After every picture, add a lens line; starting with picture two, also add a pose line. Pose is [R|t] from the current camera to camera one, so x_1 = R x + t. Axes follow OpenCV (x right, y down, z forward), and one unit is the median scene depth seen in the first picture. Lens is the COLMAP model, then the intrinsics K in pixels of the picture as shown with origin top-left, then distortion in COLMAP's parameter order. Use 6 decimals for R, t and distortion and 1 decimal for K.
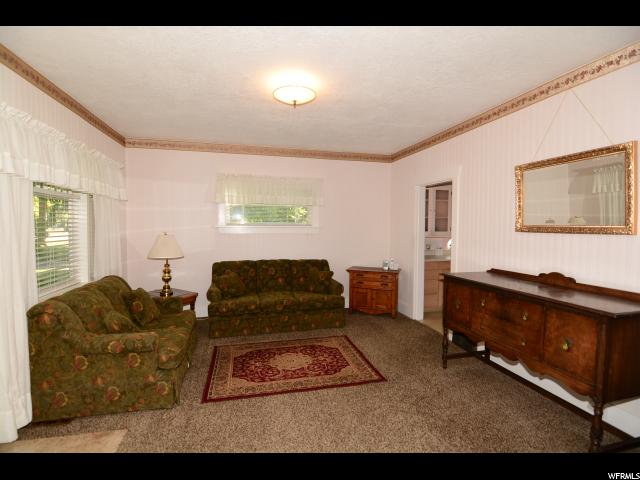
lens RADIAL K [[319.9, 0, 315.3], [0, 319.9, 239.2], [0, 0, 1]] dist [-0.019822, -0.001216]
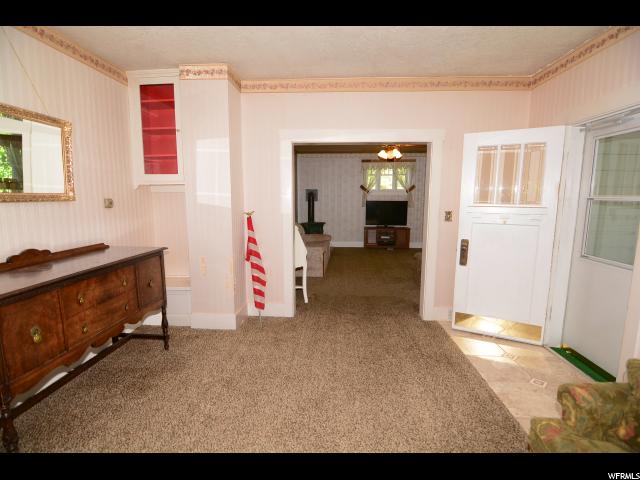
lens RADIAL K [[308.4, 0, 320.0], [0, 308.4, 240.0], [0, 0, 1]] dist [-0.000313, -0.000321]
pose [[-0.957034, -0.048342, 0.285919, -0.170446], [0.003093, 0.984248, 0.176764, -0.049773], [-0.289960, 0.170053, -0.941809, 1.280469]]
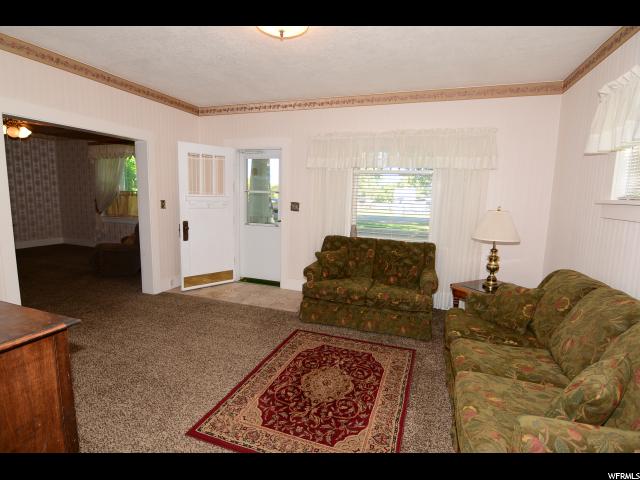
lens RADIAL K [[319.9, 0, 315.3], [0, 319.9, 239.2], [0, 0, 1]] dist [-0.019822, -0.001216]
pose [[-0.556054, 0.096106, -0.825571, 0.538762], [-0.064856, 0.985246, 0.158377, -0.050536], [0.828612, 0.141609, -0.541617, 1.433383]]
